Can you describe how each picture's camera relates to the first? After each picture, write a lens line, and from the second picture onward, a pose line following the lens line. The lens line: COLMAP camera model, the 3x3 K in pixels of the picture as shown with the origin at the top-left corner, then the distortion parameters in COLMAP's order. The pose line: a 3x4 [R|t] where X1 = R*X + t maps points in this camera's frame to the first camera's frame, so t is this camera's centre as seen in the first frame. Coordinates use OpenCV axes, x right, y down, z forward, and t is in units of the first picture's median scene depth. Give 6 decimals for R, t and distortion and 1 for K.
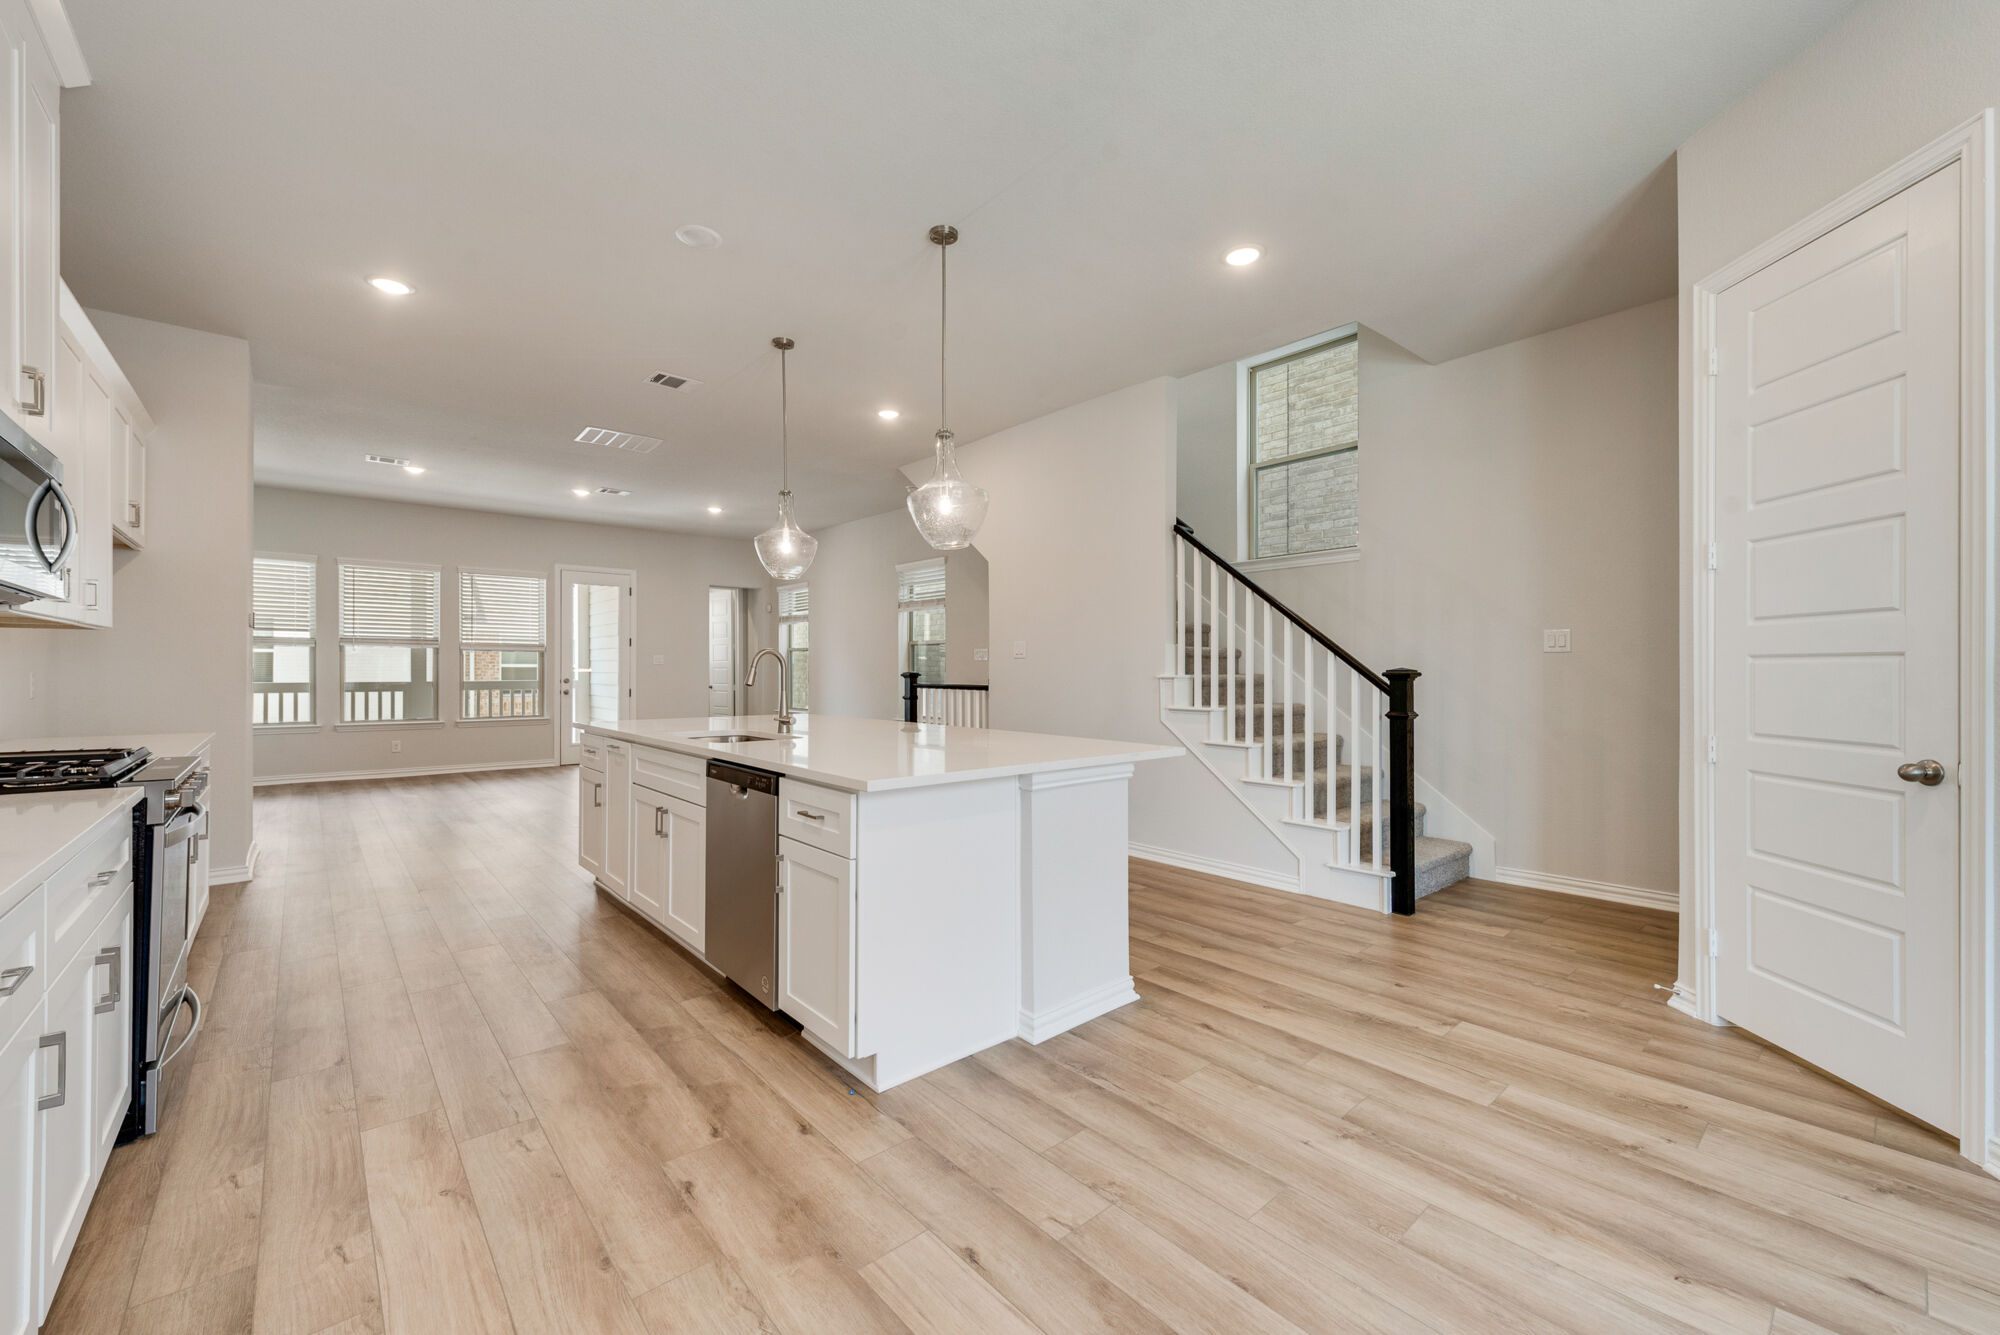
lens RADIAL K [[785.7, 0, 995.5], [0, 785.7, 672.3], [0, 0, 1]] dist [0.006110, -0.000194]
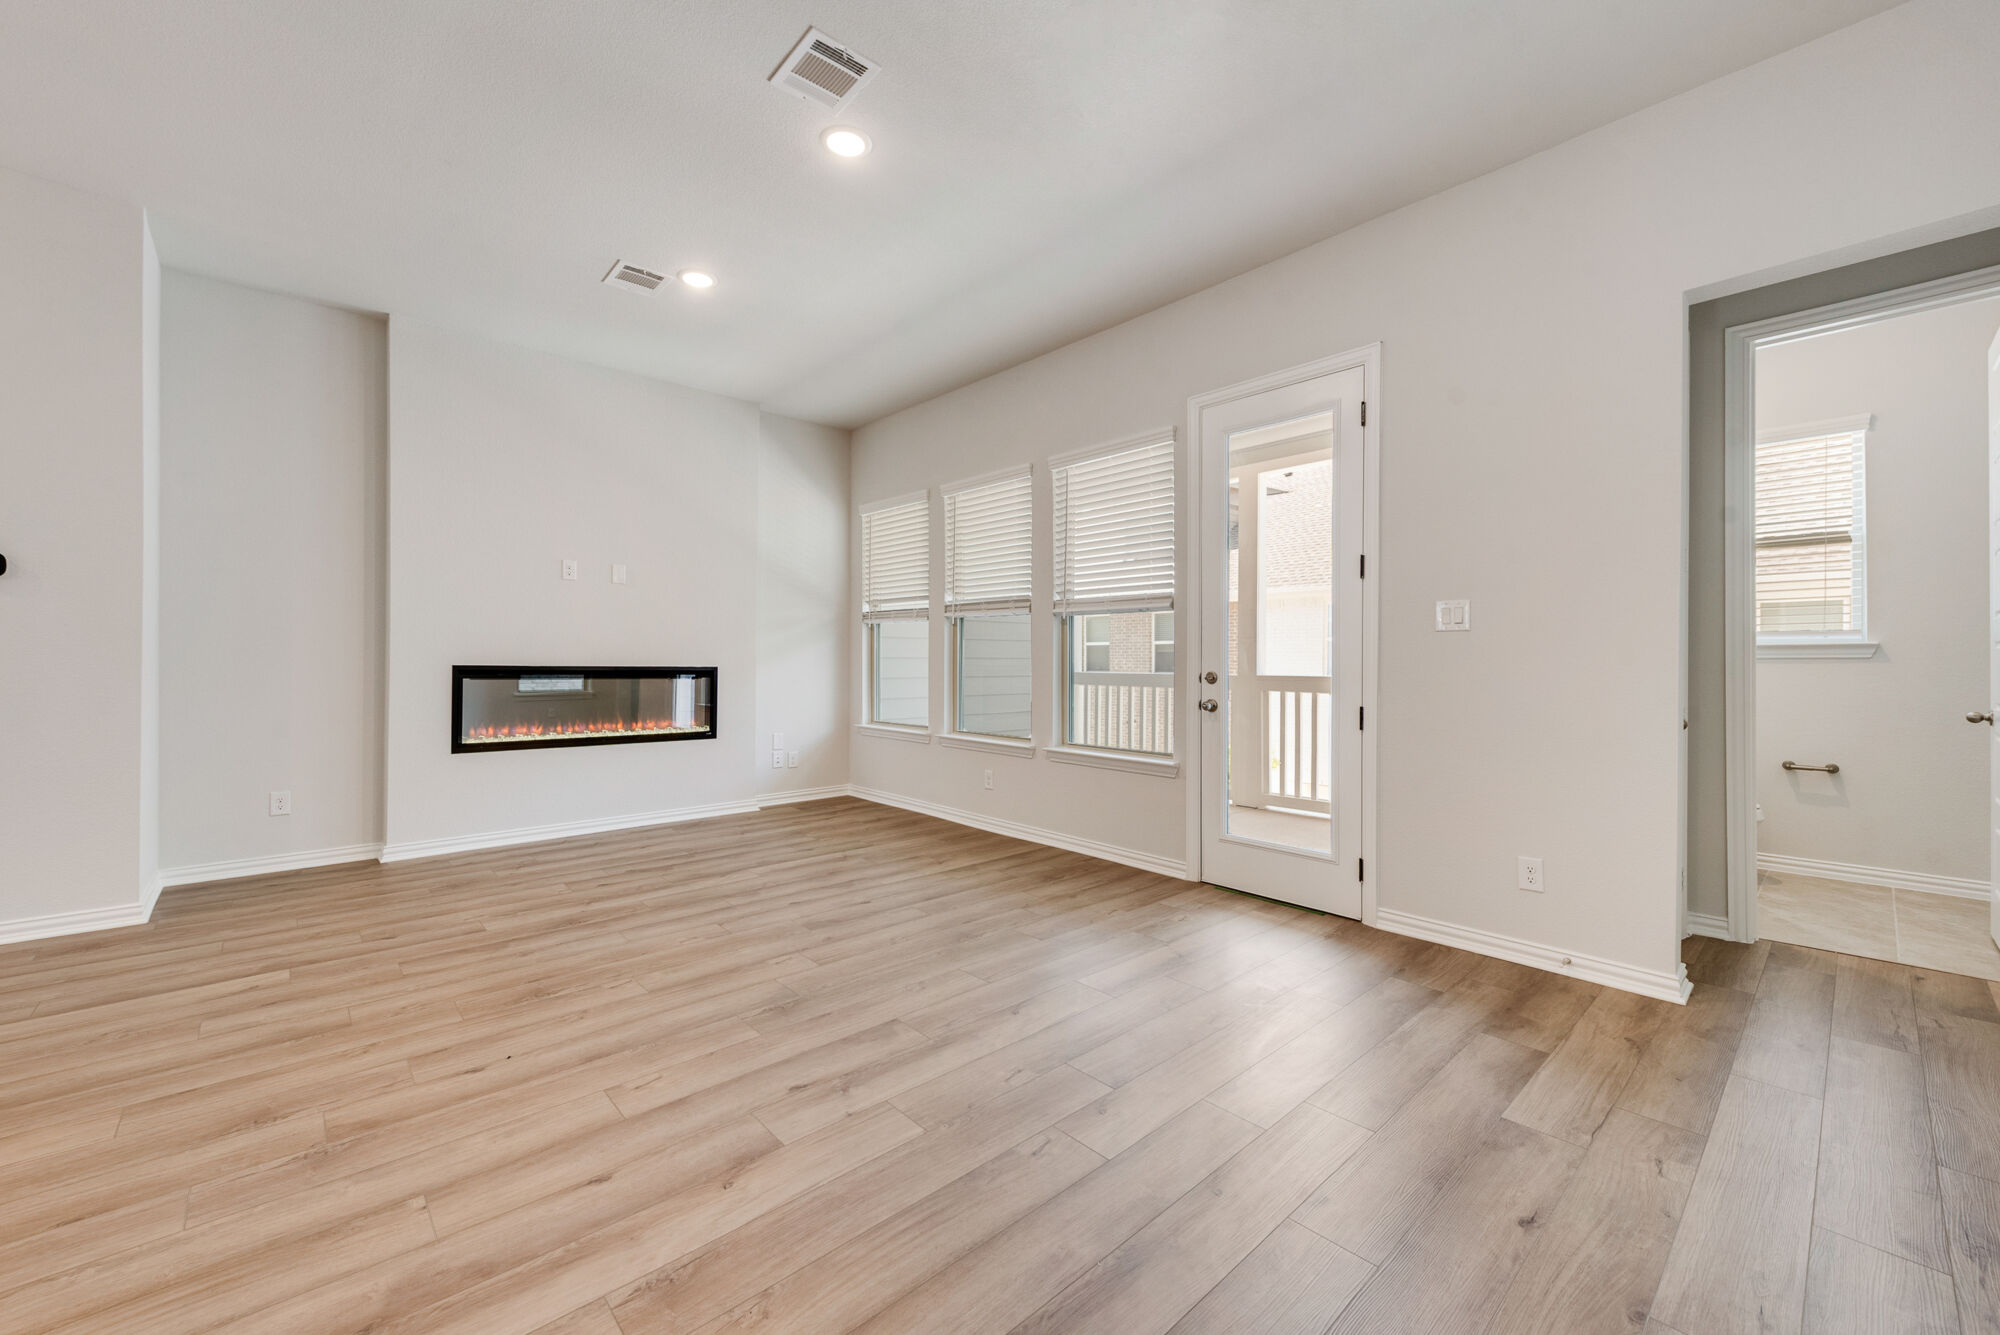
lens RADIAL K [[783.0, 0, 994.5], [0, 783.0, 660.1], [0, 0, 1]] dist [0.008546, -0.000292]
pose [[0.020512, -0.002061, -0.999787, -0.171940], [-0.007927, 0.999966, -0.002224, 0.004260], [0.999758, 0.007971, 0.020495, 1.064410]]
